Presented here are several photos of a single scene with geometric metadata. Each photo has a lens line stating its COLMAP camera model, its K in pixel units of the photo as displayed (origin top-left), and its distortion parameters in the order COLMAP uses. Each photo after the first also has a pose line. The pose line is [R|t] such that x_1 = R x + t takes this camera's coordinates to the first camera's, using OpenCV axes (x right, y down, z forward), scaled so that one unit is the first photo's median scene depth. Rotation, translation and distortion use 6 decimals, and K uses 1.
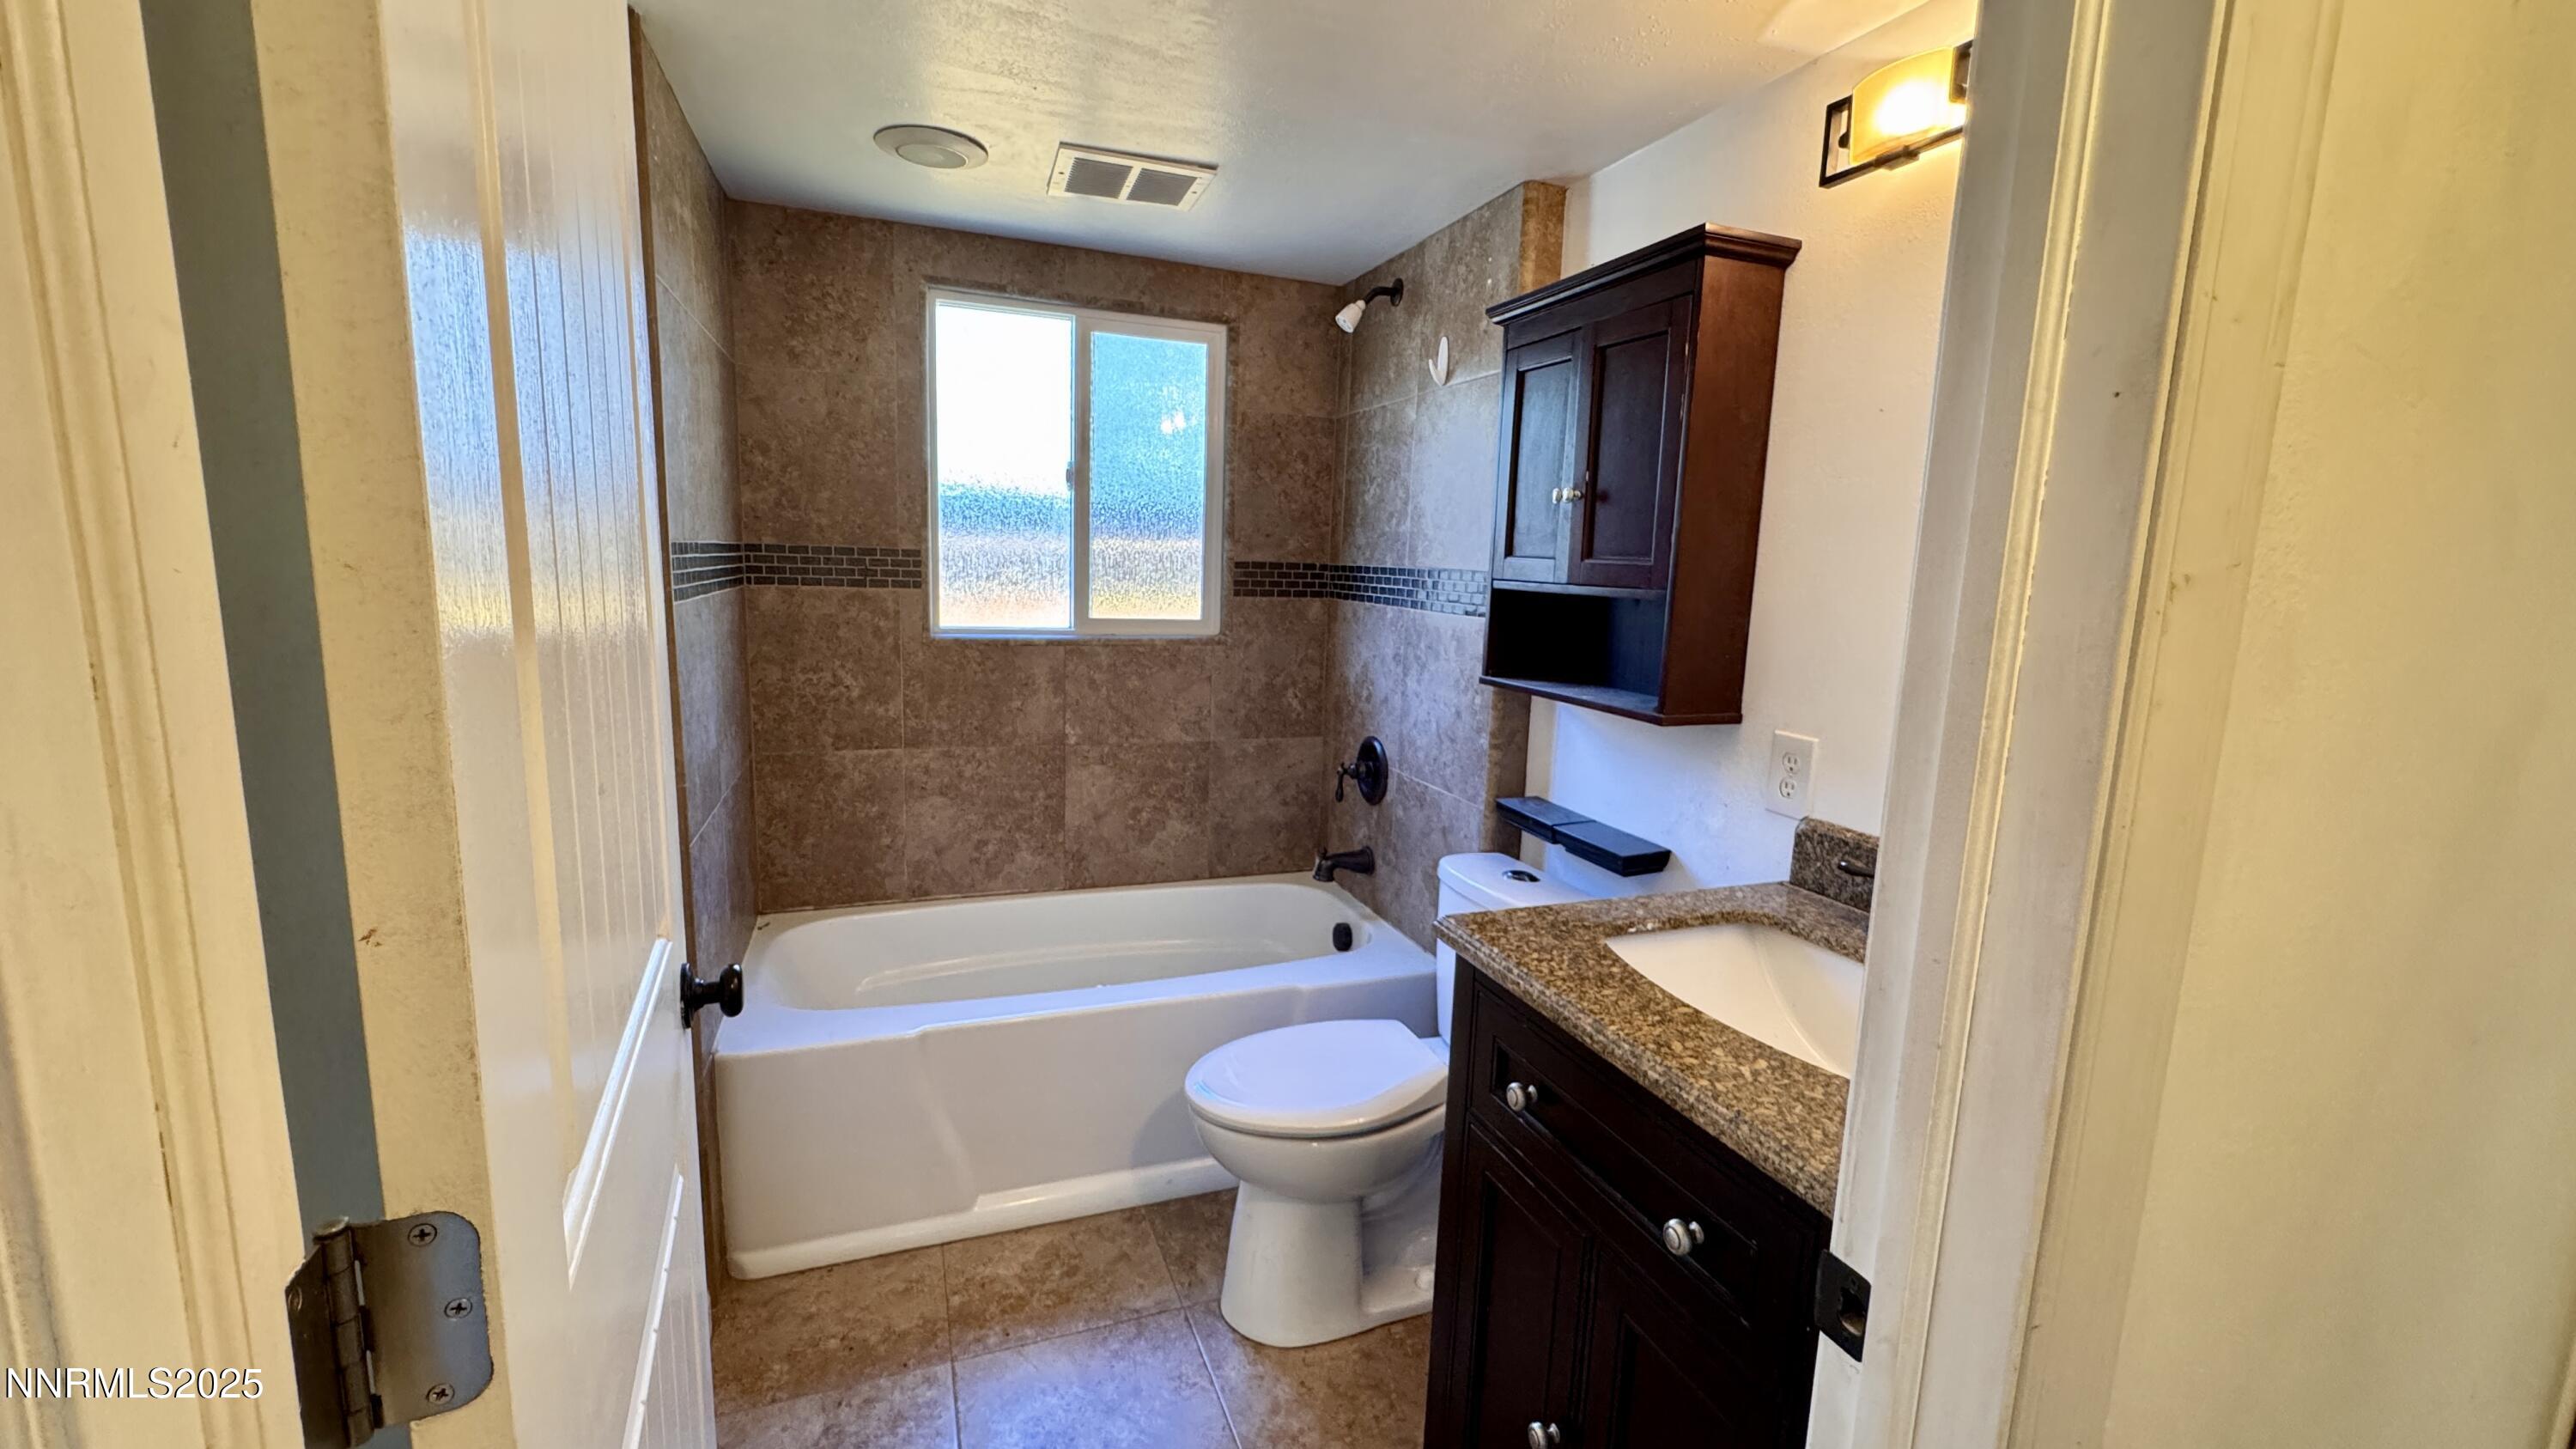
lens RADIAL K [[1034.5, 0, 1288.0], [0, 1034.5, 724.5], [0, 0, 1]] dist [-0.000566, 0.000807]
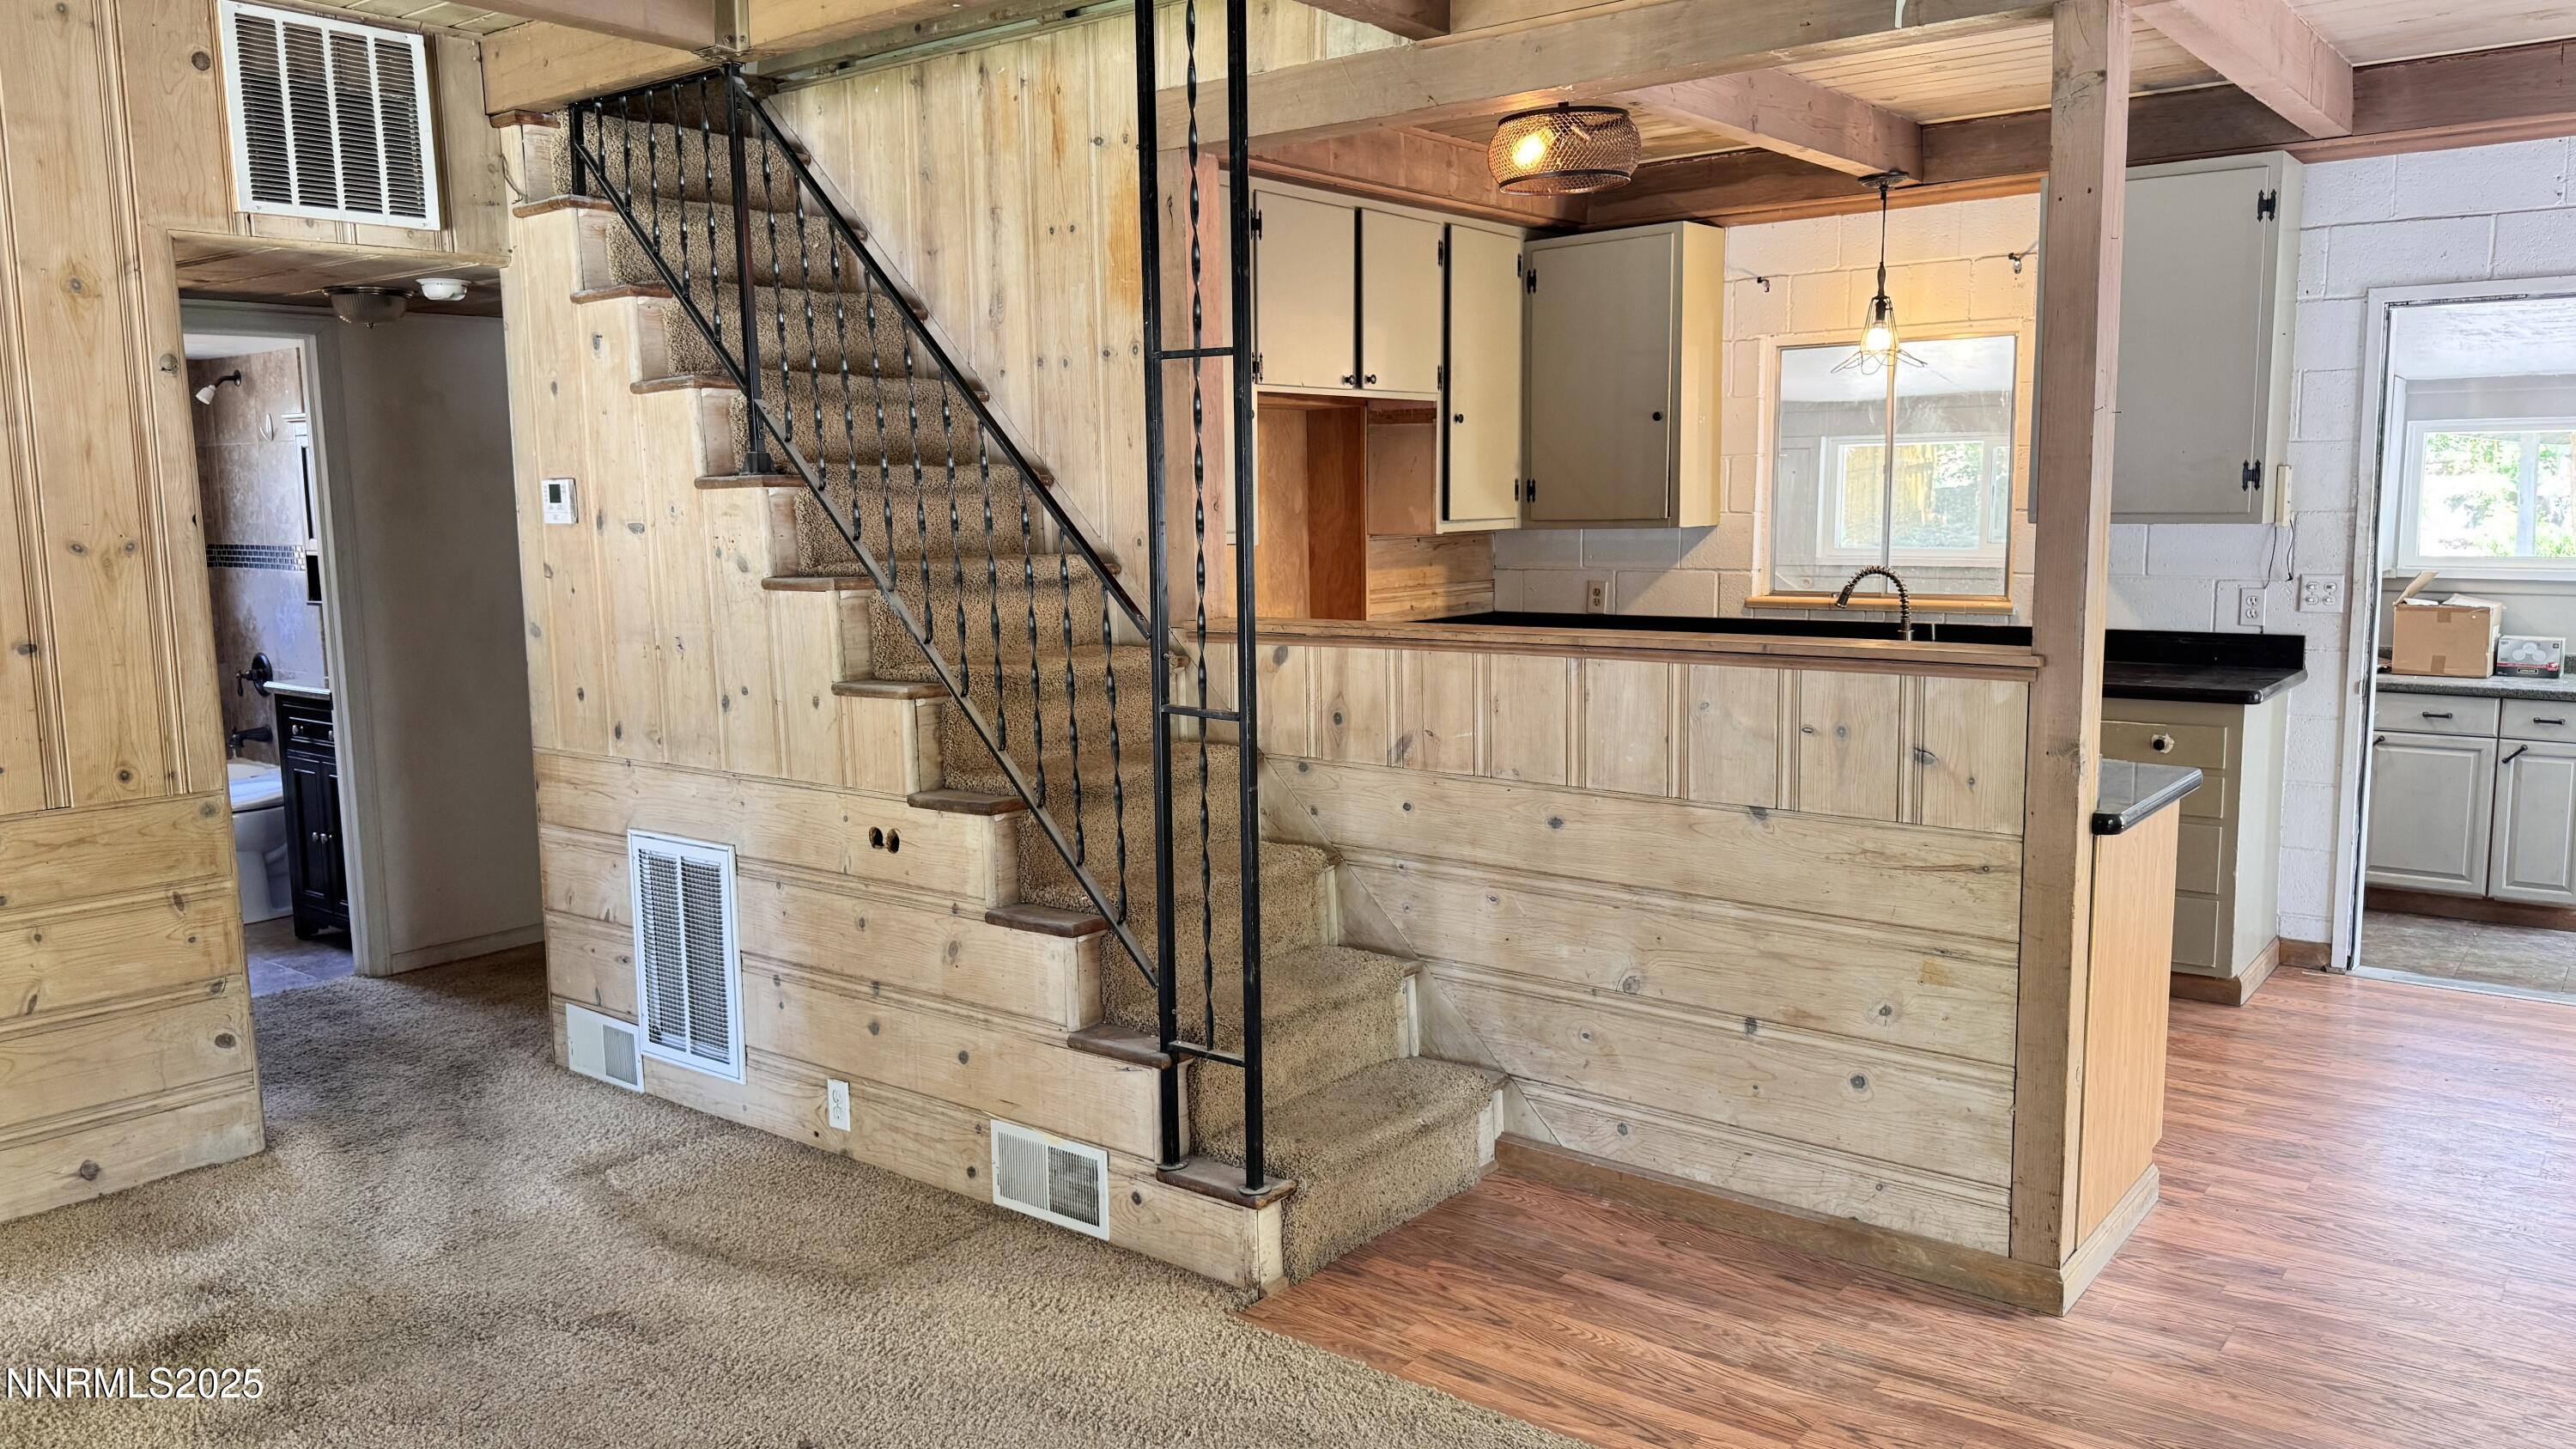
lens RADIAL K [[1809.3, 0, 1288.0], [0, 1809.3, 724.5], [0, 0, 1]] dist [0.100448, -0.152026]
pose [[0.856465, -0.114985, 0.503236, 0.002095], [0.124725, 0.992087, 0.014411, 0.270987], [-0.500911, 0.050423, 0.864029, -2.154702]]
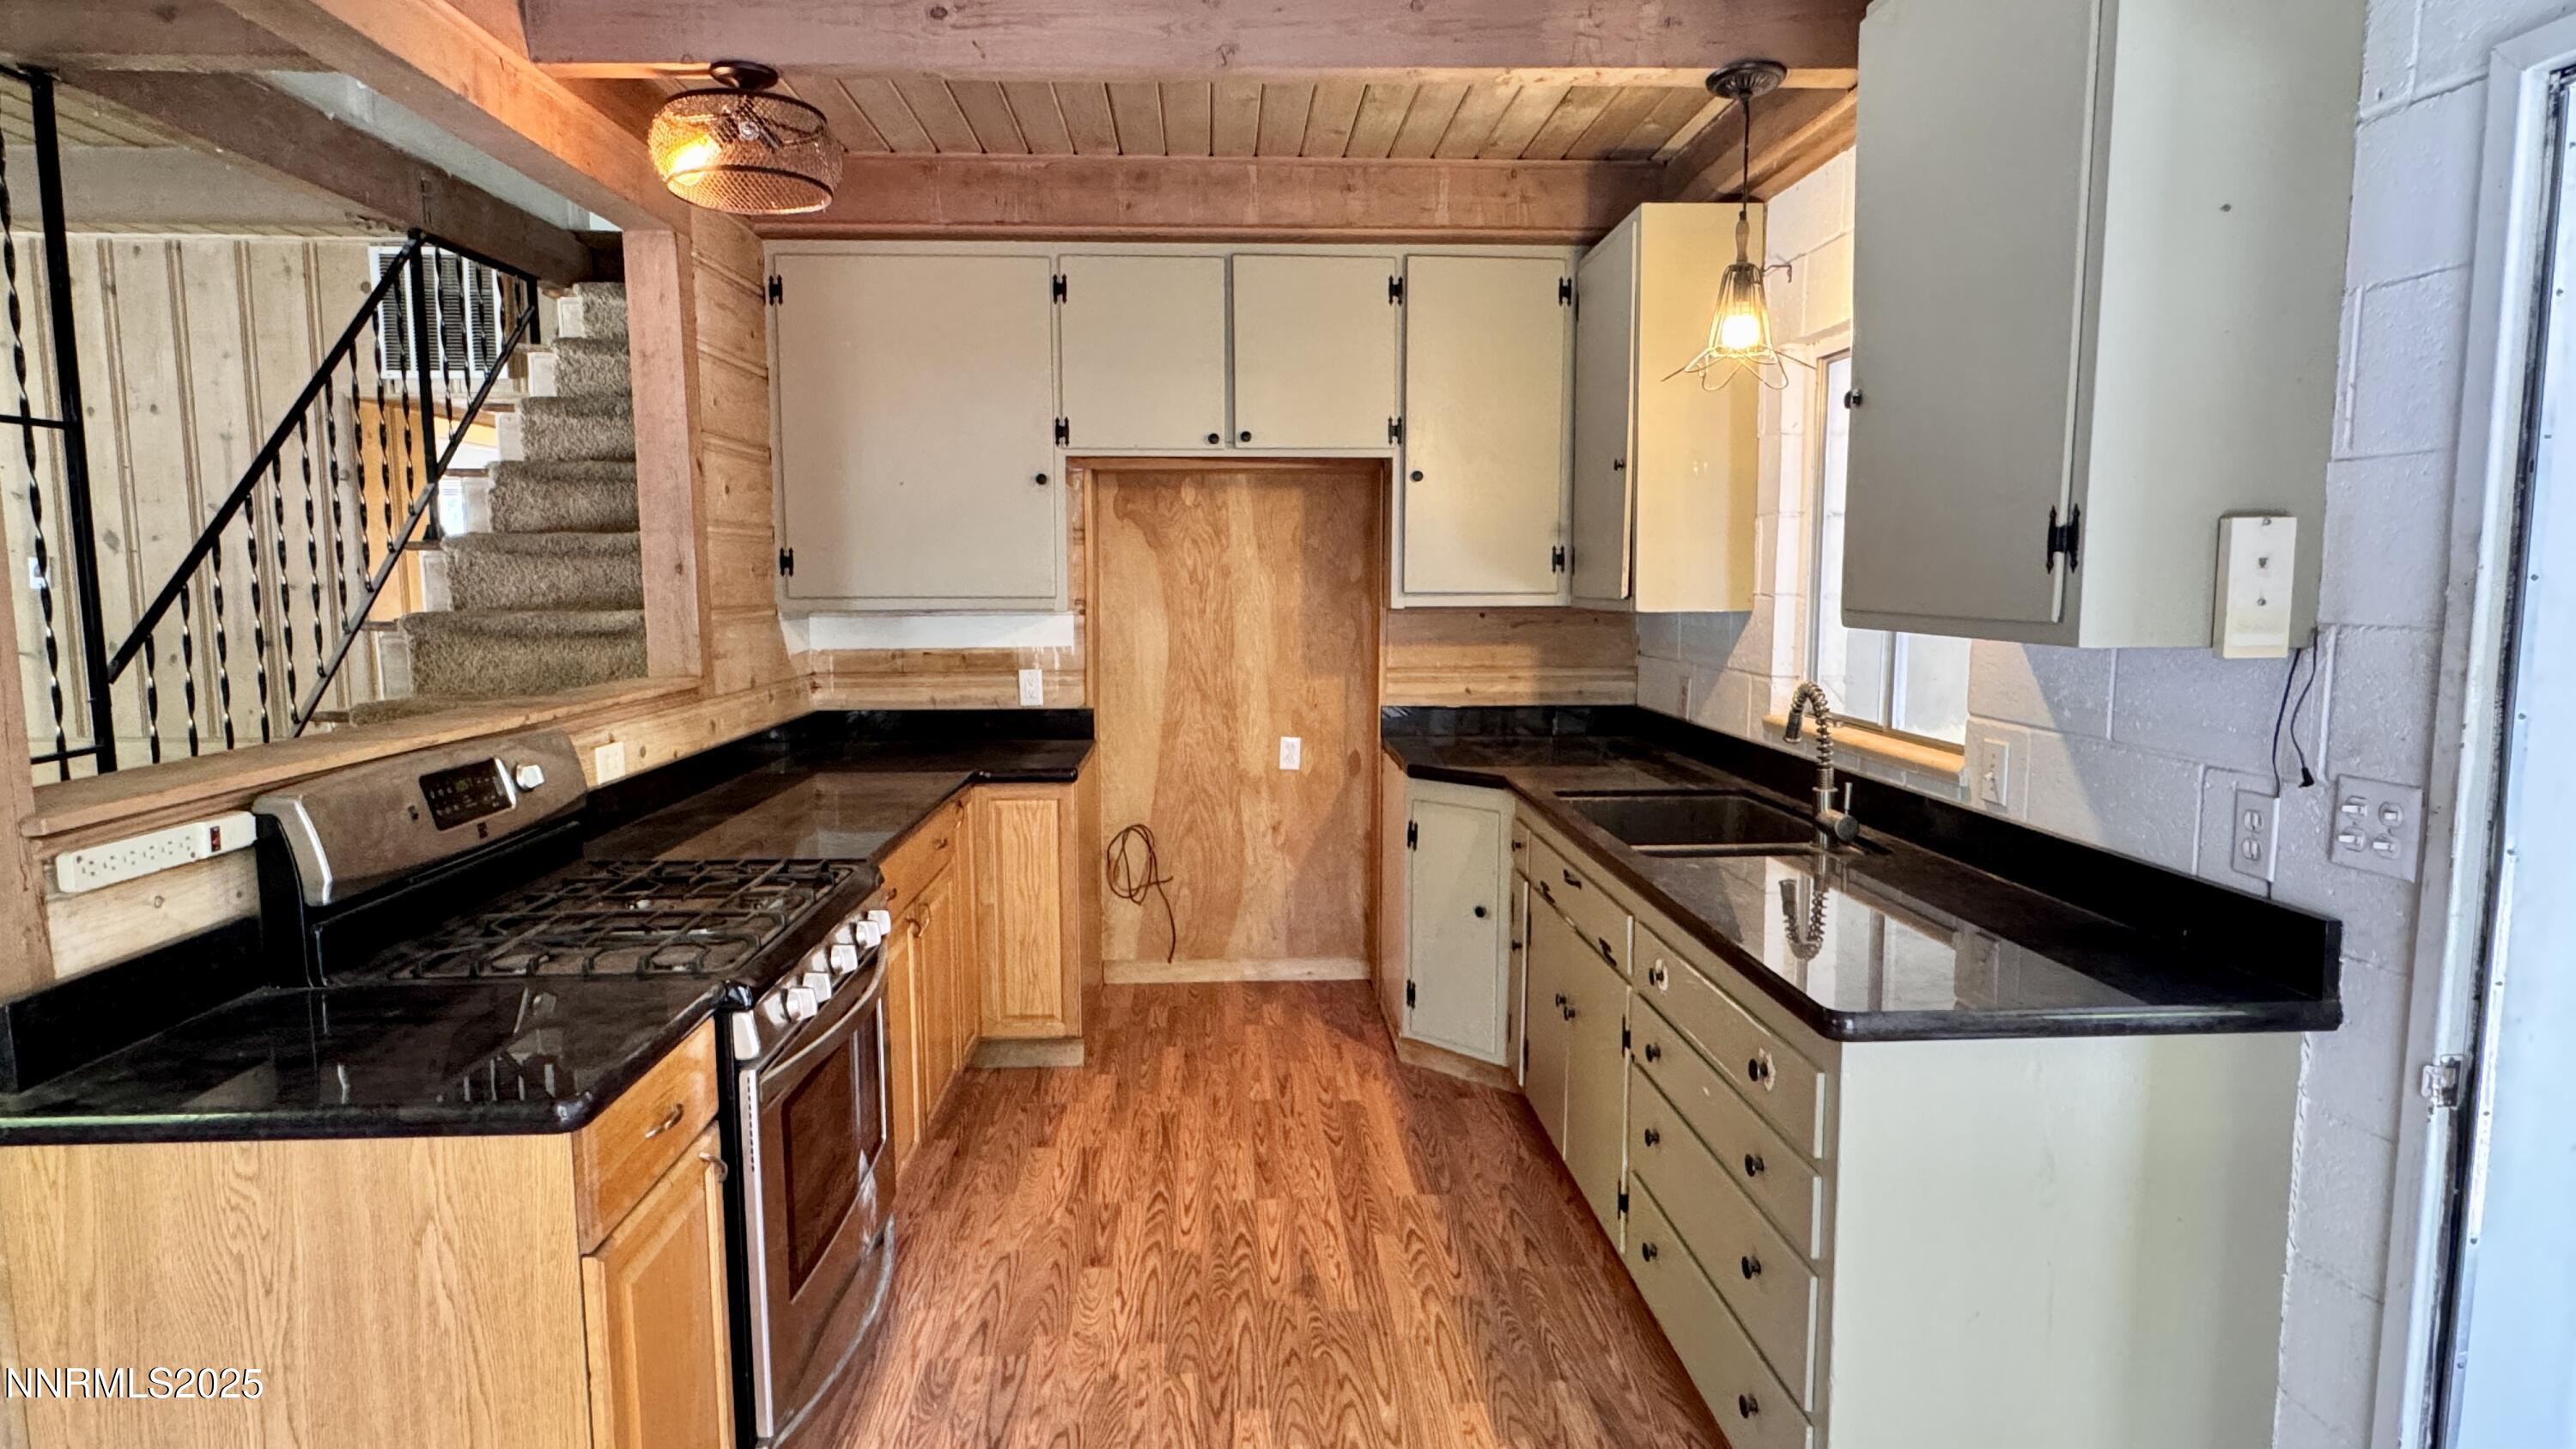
lens RADIAL K [[1338.8, 0, 1288.7], [0, 1338.8, 713.7], [0, 0, 1]] dist [-0.003244, -0.000155]
pose [[0.950071, -0.006386, -0.311968, 1.748630], [-0.010485, 0.998573, -0.052371, 0.284556], [0.311857, 0.053027, 0.948648, -1.706204]]
